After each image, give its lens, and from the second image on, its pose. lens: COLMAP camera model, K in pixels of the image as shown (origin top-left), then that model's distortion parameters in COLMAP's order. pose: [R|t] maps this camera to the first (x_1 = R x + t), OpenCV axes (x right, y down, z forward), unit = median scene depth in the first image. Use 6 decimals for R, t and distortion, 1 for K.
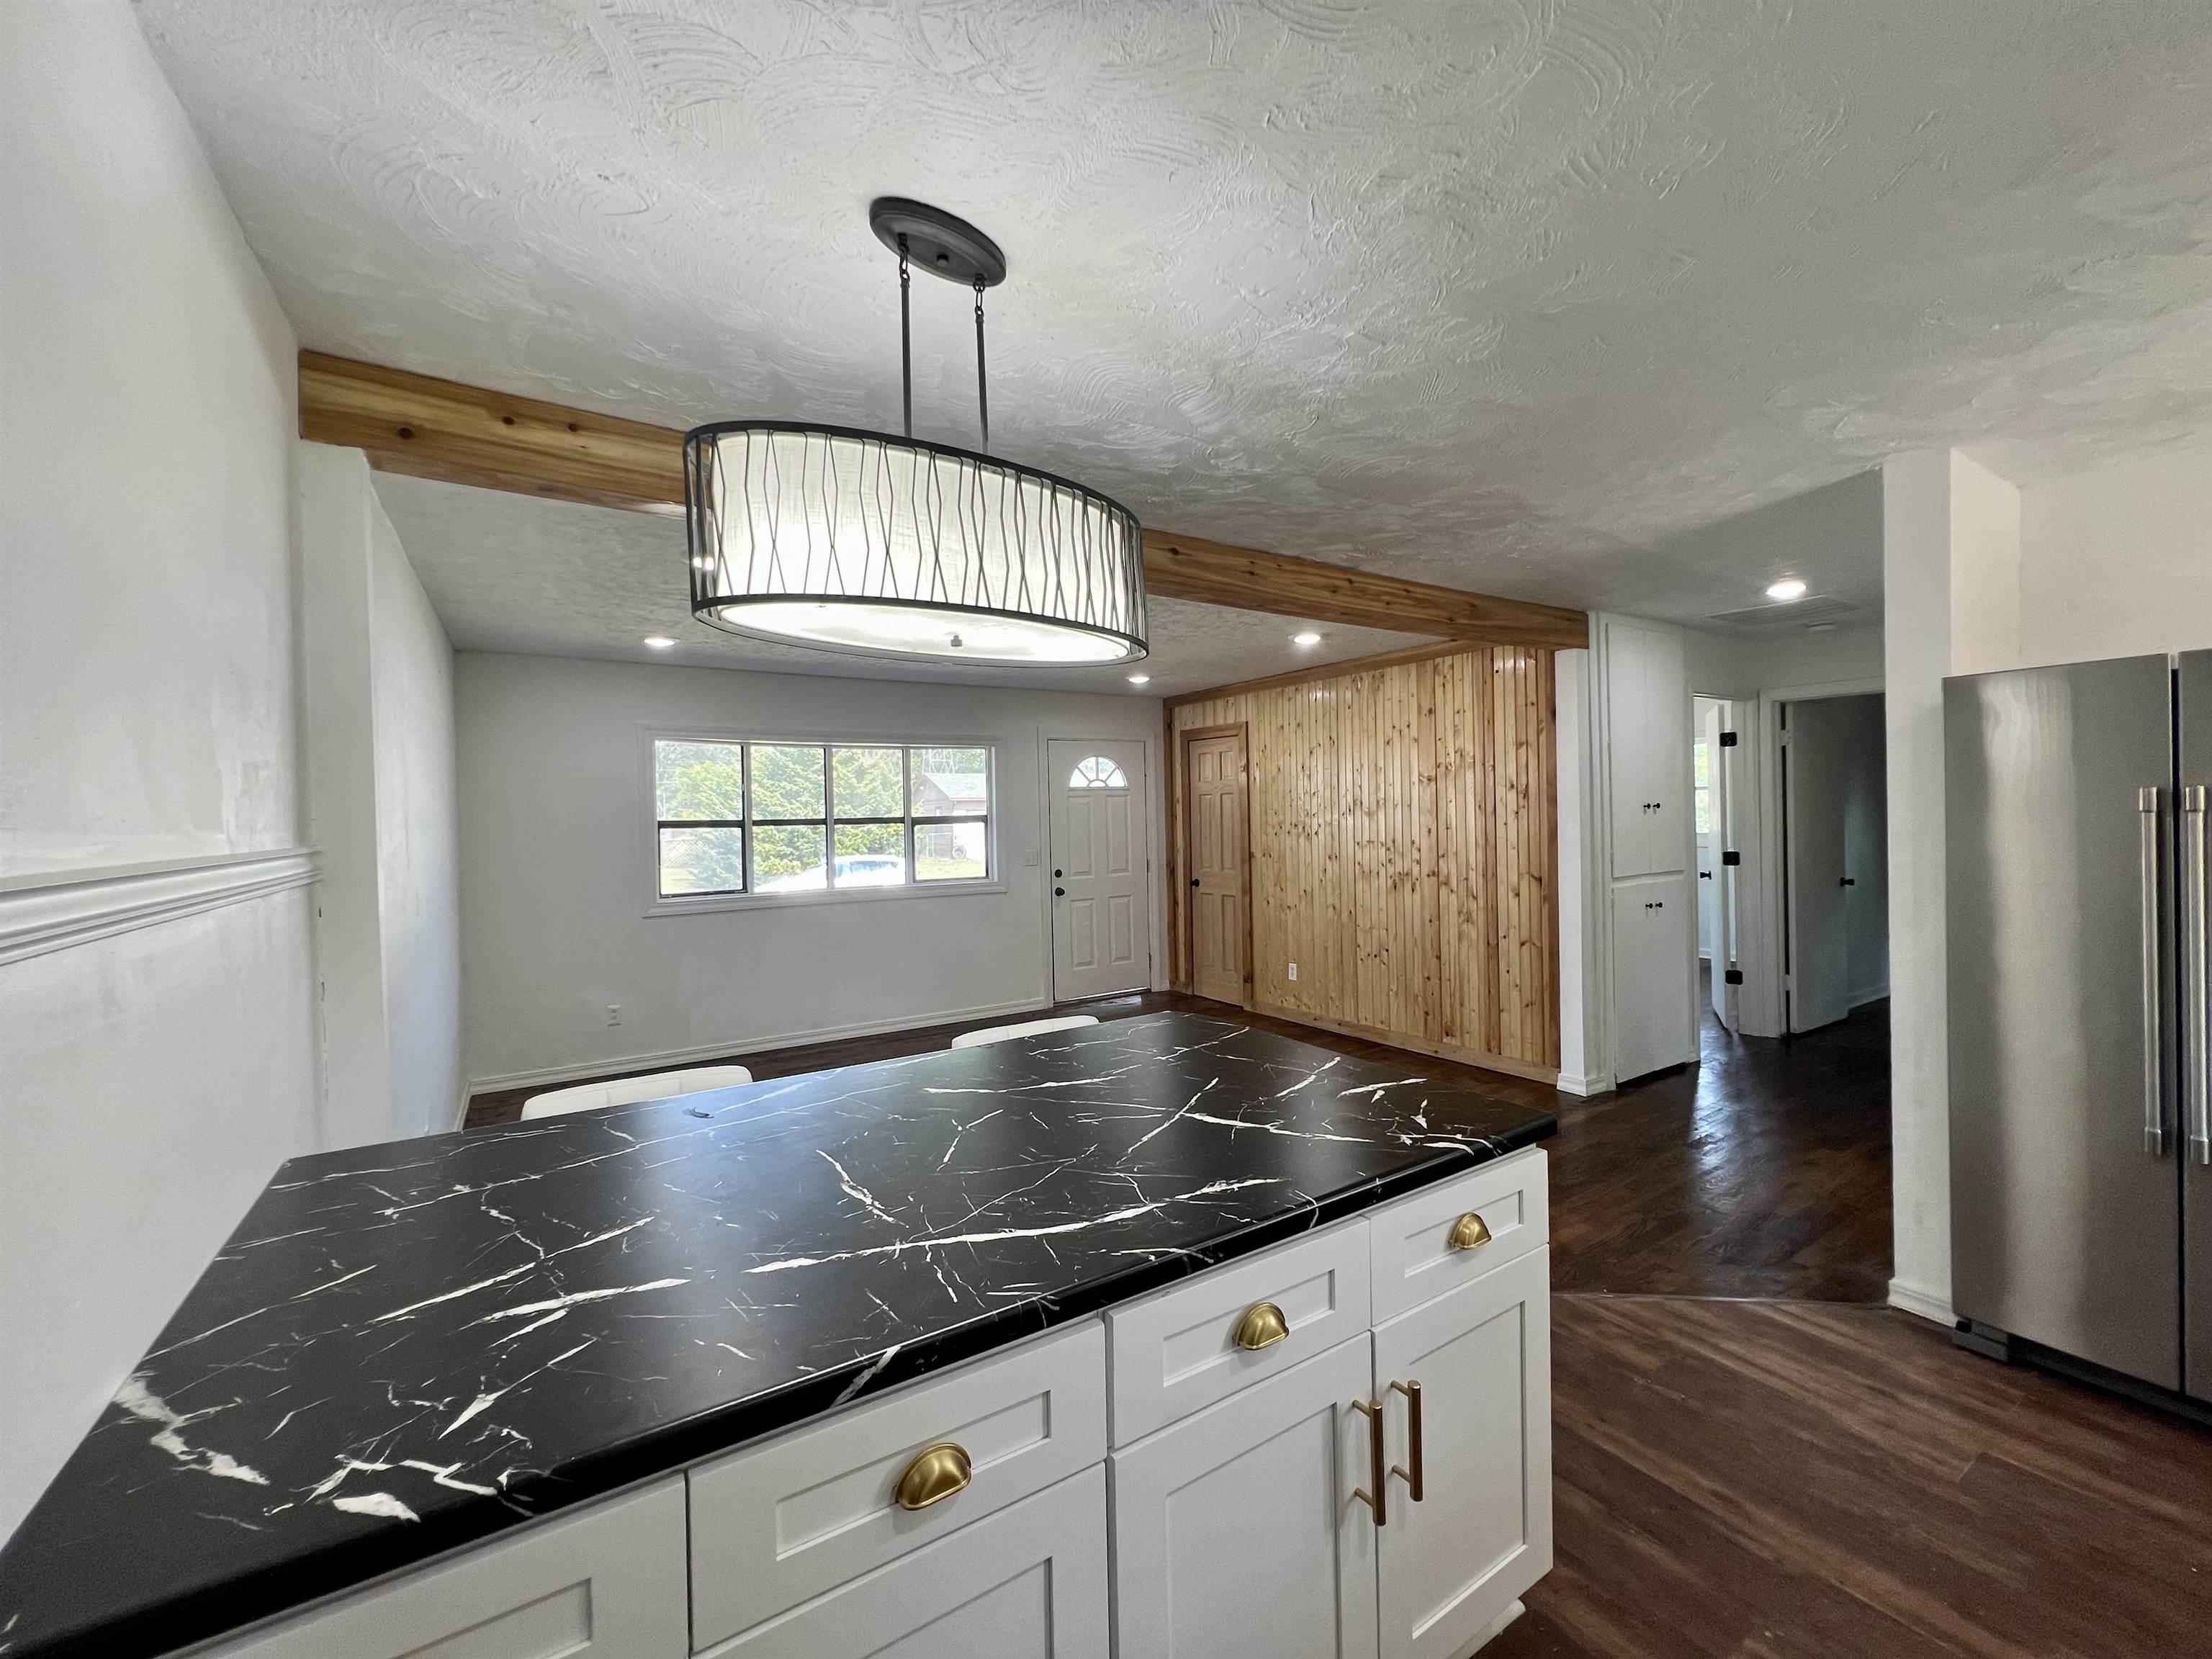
lens RADIAL K [[884.6, 0, 1100.9], [0, 884.6, 822.9], [0, 0, 1]] dist [-0.002578, 0.000636]
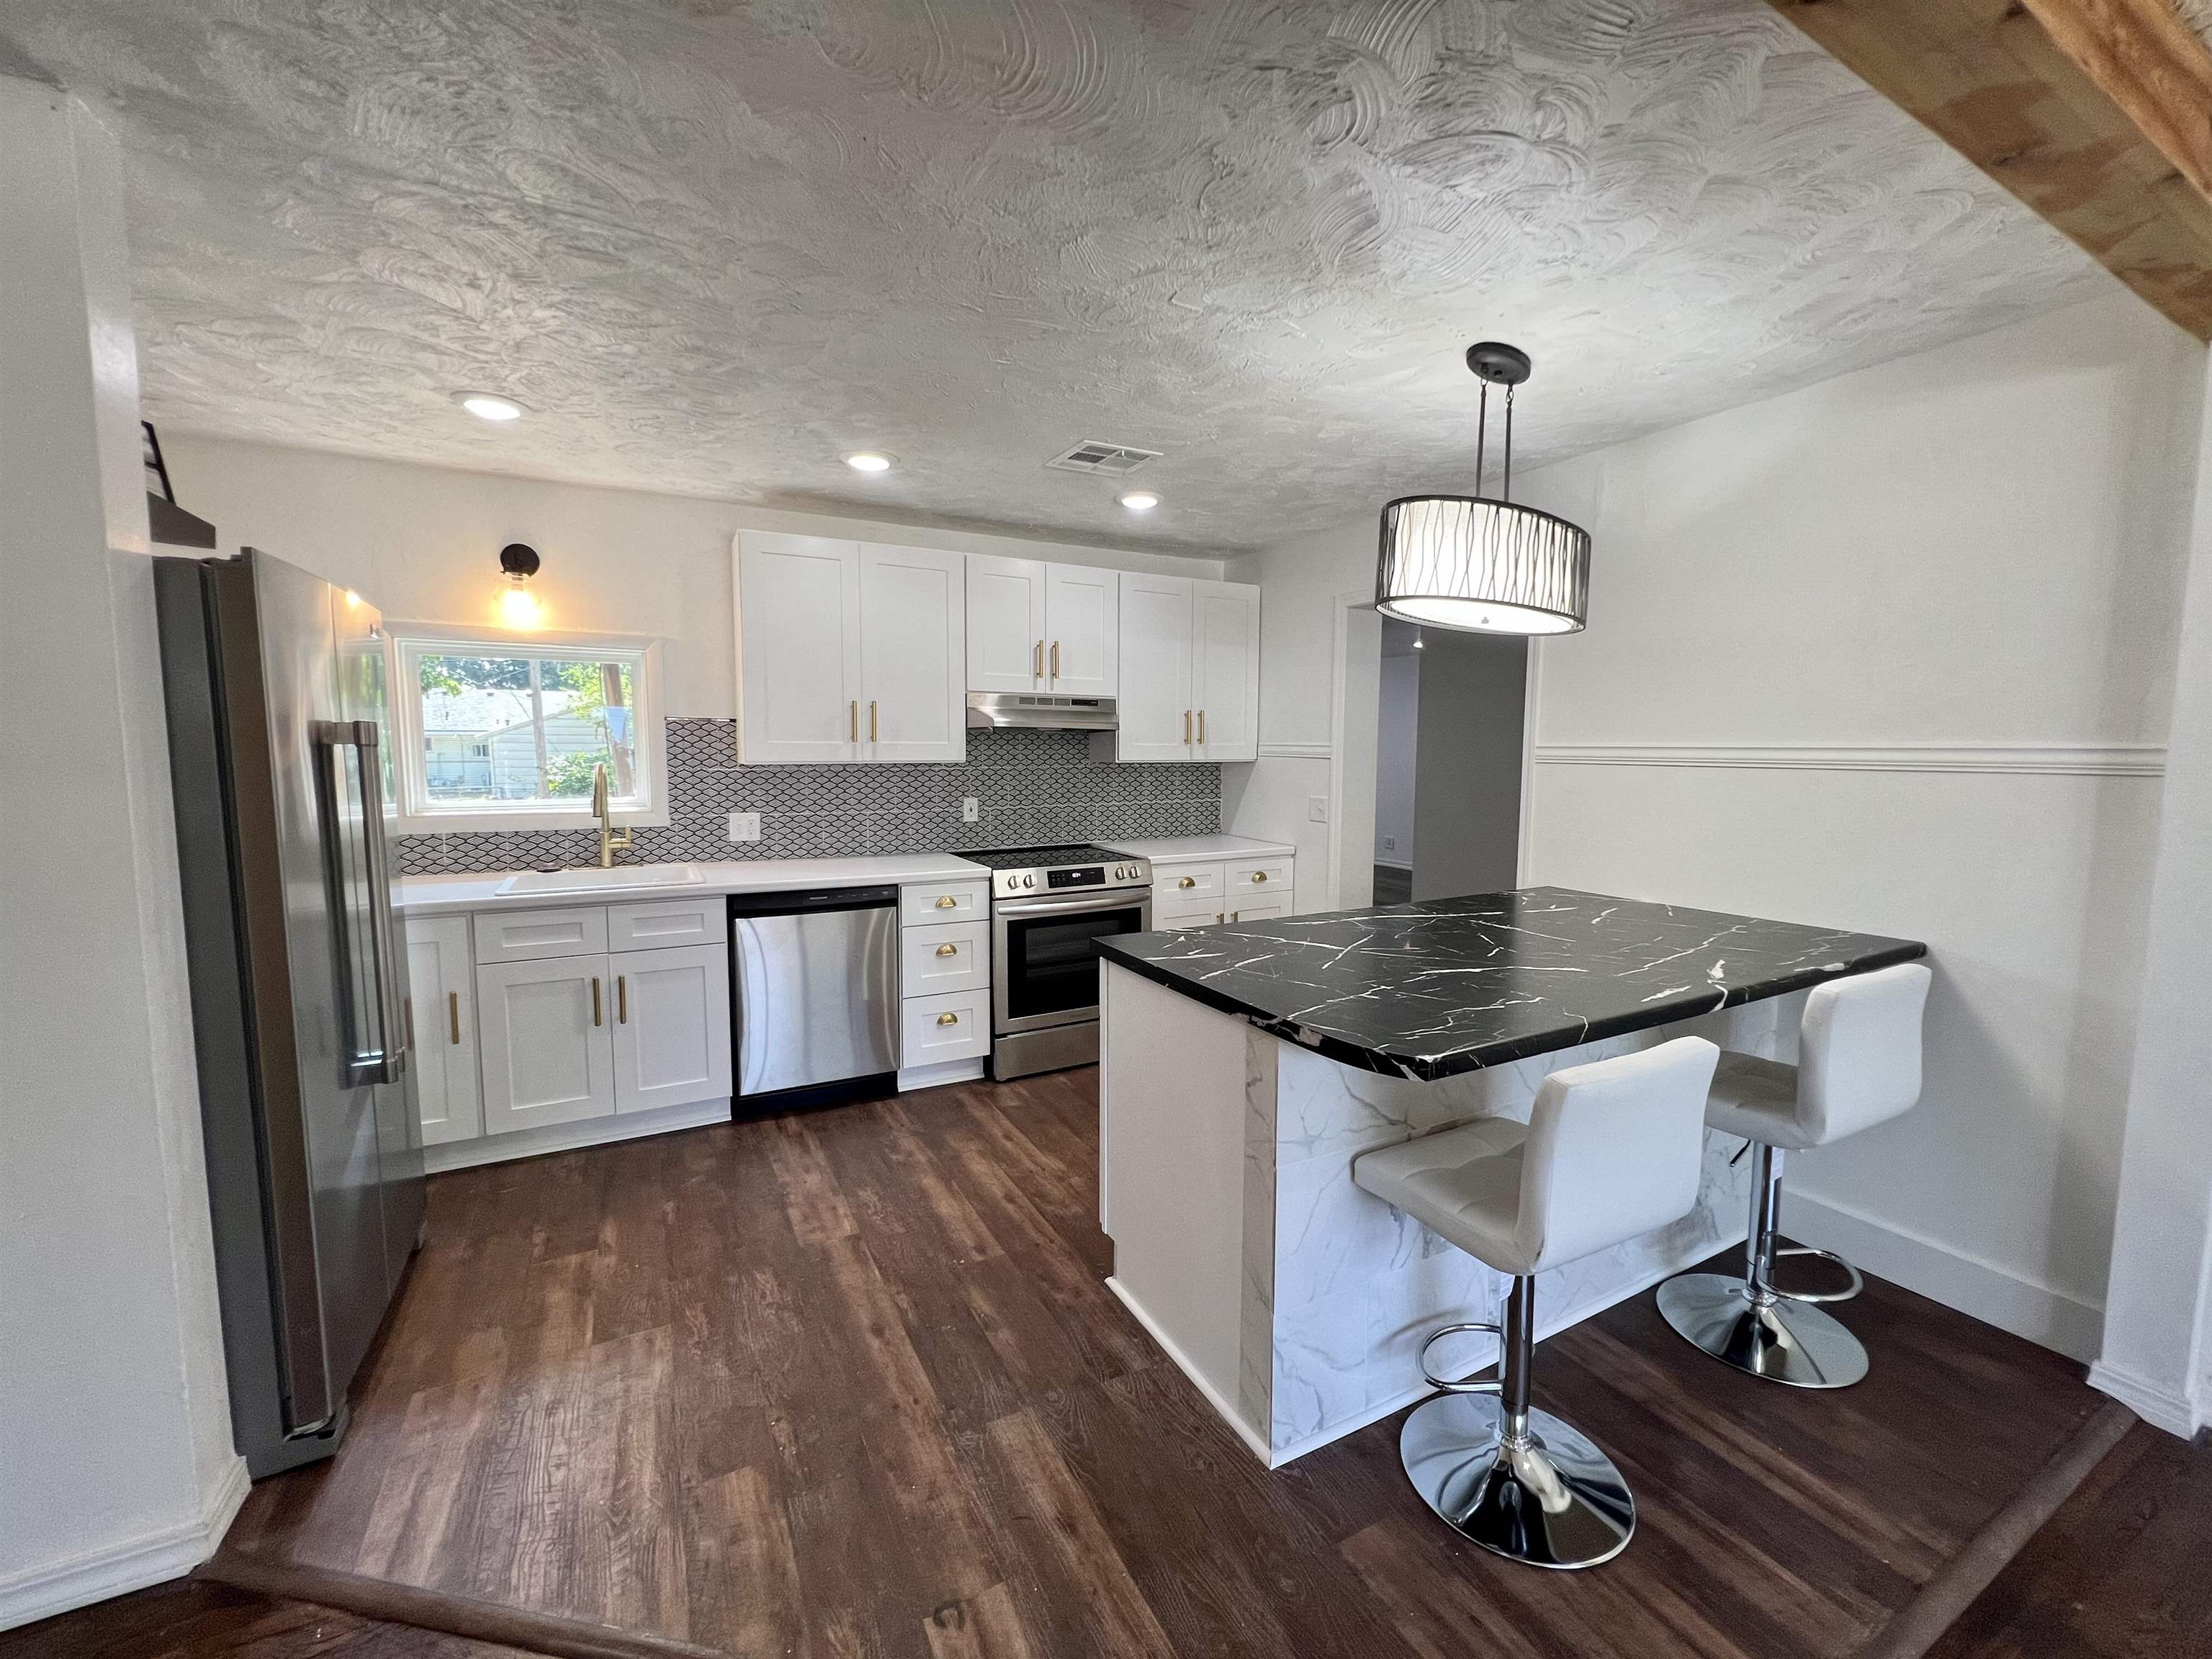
lens RADIAL K [[884.6, 0, 1100.9], [0, 884.6, 822.9], [0, 0, 1]] dist [-0.002578, 0.000636]
pose [[-0.996713, 0.011584, 0.080182, 0.122011], [0.019503, 0.994926, 0.098698, -0.003705], [-0.078632, 0.099937, -0.991882, 0.806105]]
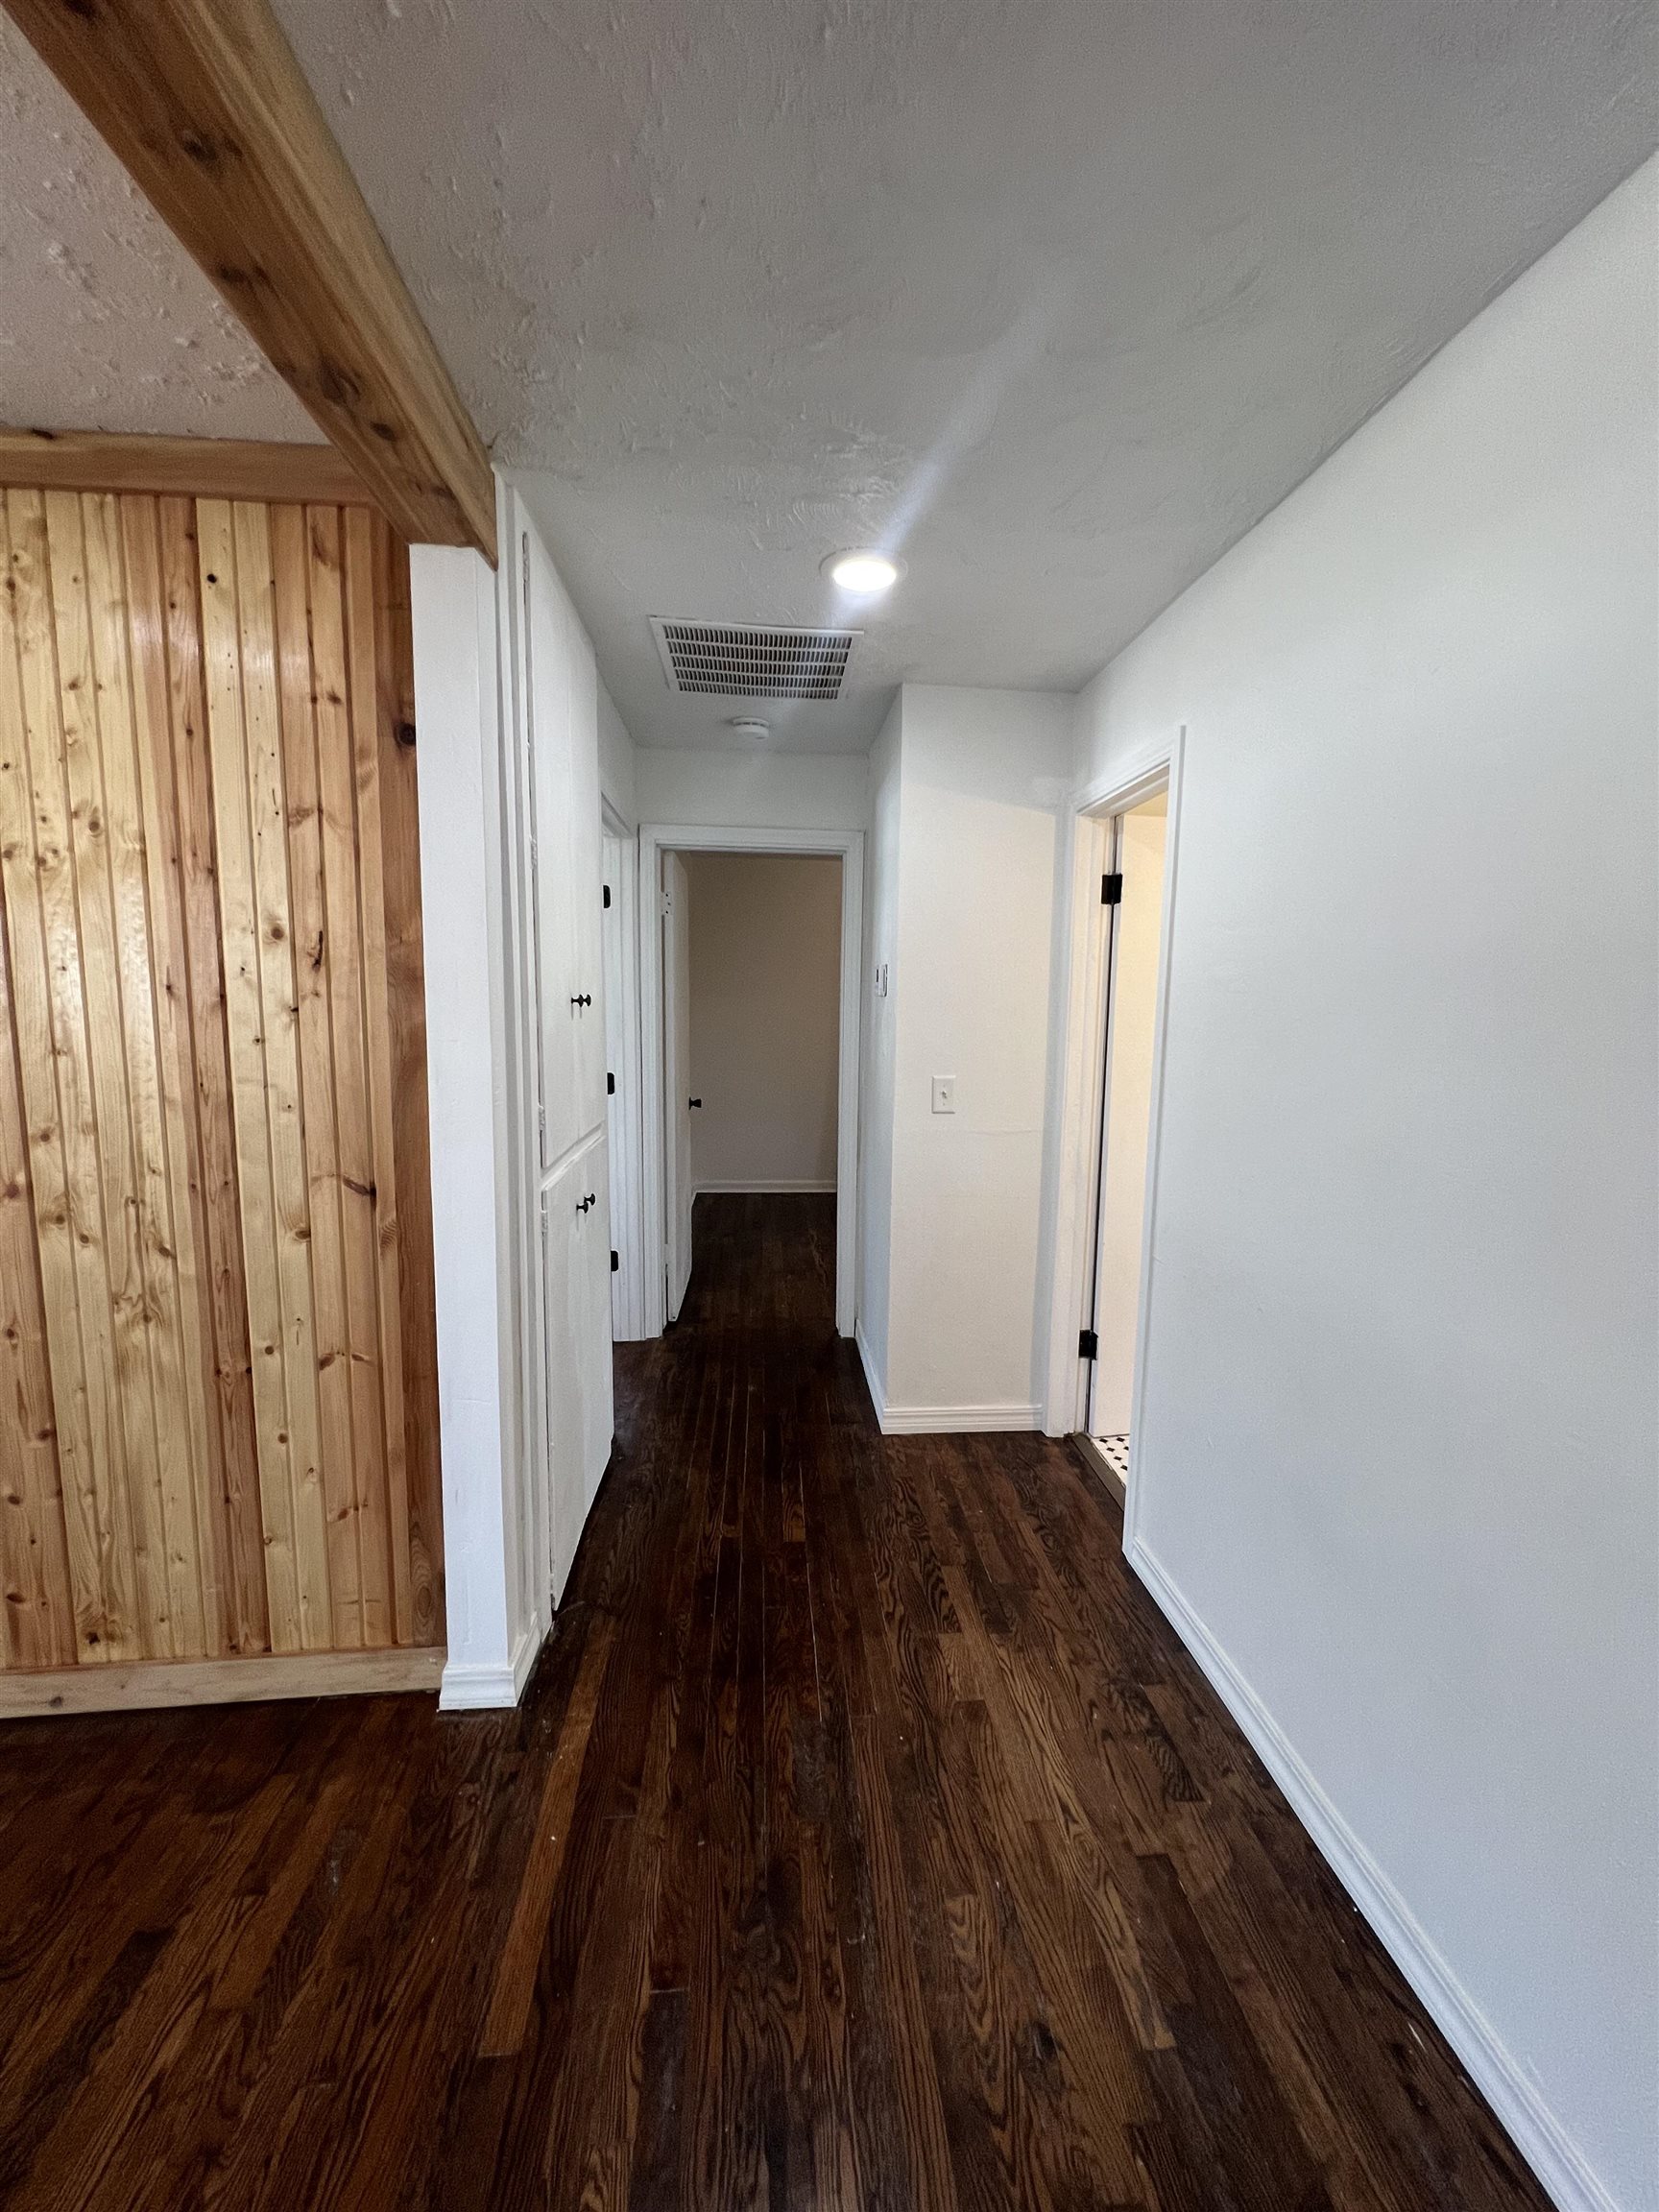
lens RADIAL K [[878.1, 0, 836.4], [0, 878.1, 1102.1], [0, 0, 1]] dist [-0.001037, 0.000864]
pose [[0.458522, -0.073346, 0.885651, 0.254019], [-0.013785, 0.995881, 0.089612, -0.008981], [-0.888576, -0.053298, 0.455623, 0.641396]]
